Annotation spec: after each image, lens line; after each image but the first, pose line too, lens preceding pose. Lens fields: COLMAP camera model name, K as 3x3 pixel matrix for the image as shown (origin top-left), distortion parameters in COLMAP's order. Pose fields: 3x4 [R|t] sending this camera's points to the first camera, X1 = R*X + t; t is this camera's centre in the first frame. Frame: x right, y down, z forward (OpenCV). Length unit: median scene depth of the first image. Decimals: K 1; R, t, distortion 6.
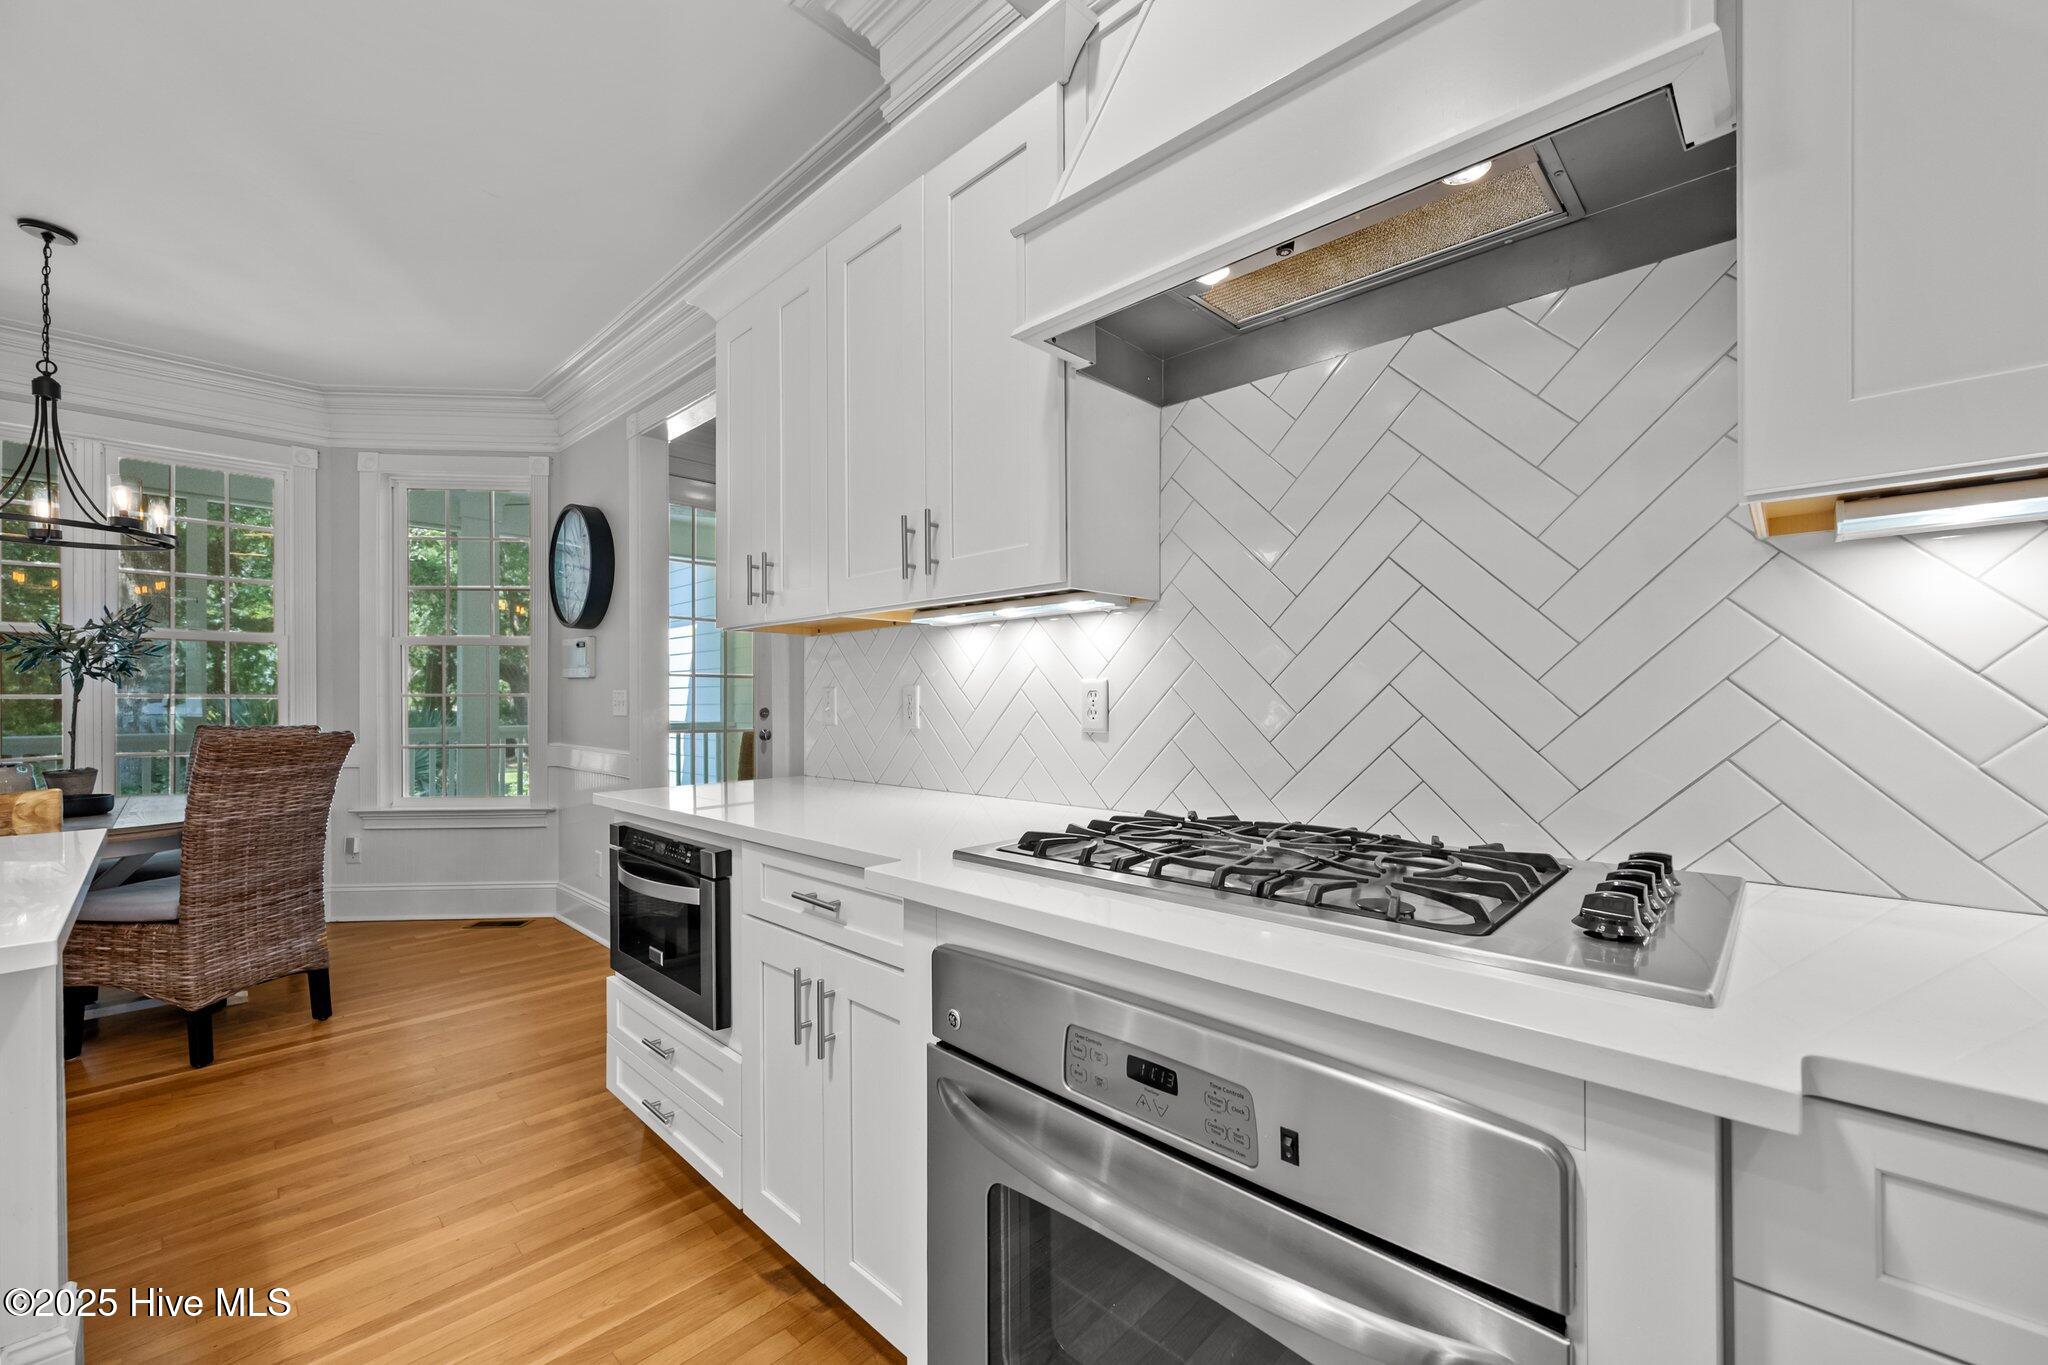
lens RADIAL K [[813.2, 0, 1019.5], [0, 813.2, 698.9], [0, 0, 1]] dist [-0.000620, -0.000412]
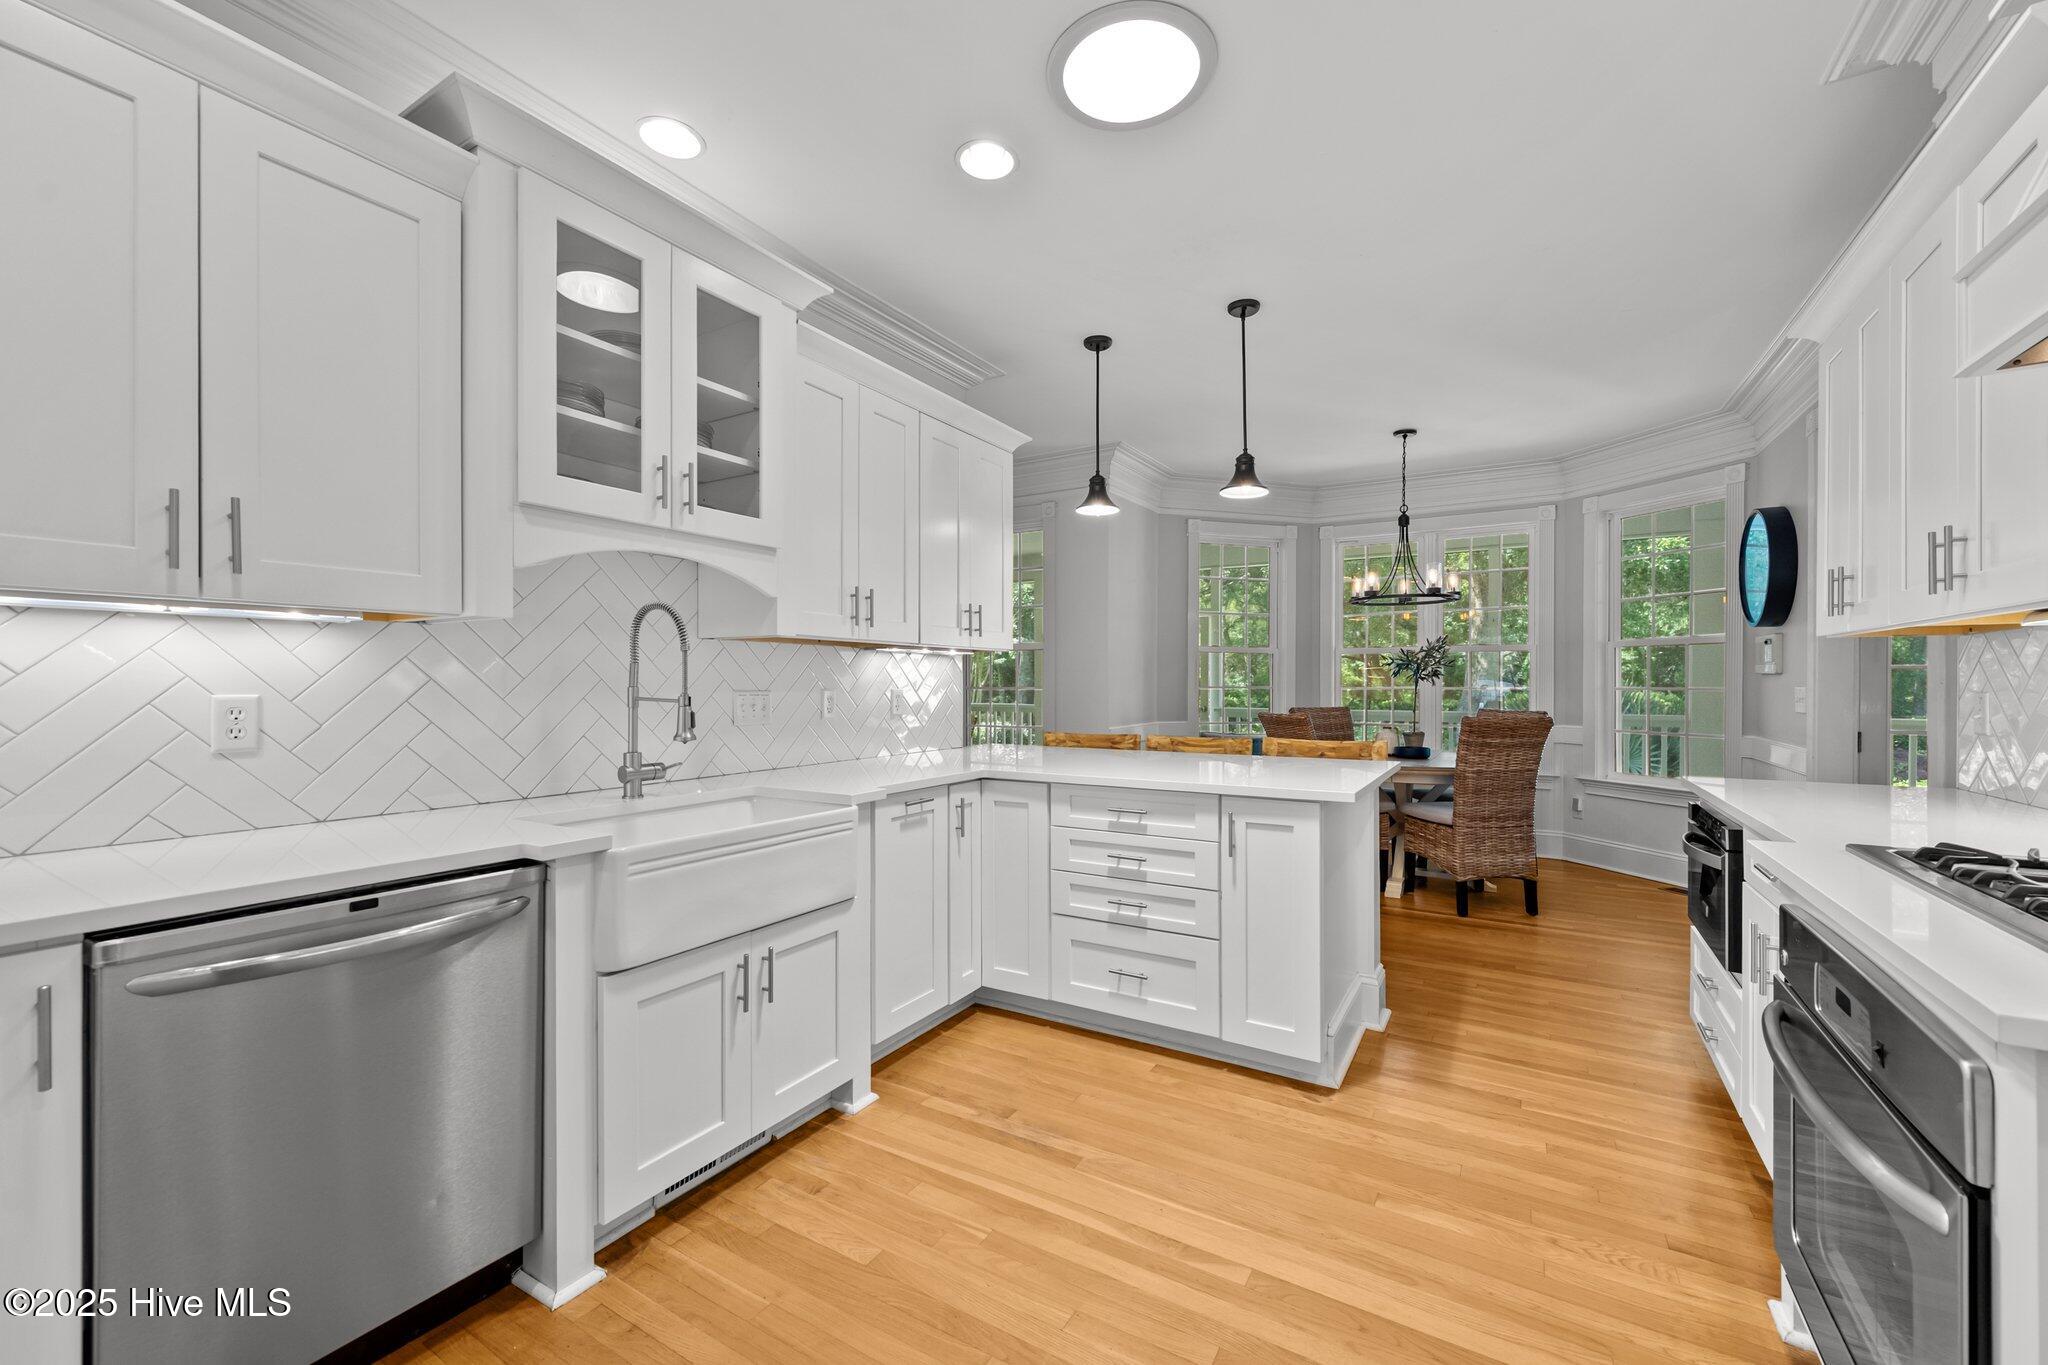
lens RADIAL K [[814.8, 0, 1041.3], [0, 814.8, 687.5], [0, 0, 1]] dist [0.001759, 0.000261]
pose [[0.230977, 0.007446, -0.972931, 0.373087], [-0.000823, 0.999972, 0.007458, -0.023407], [0.972959, -0.000921, 0.230977, -0.199460]]
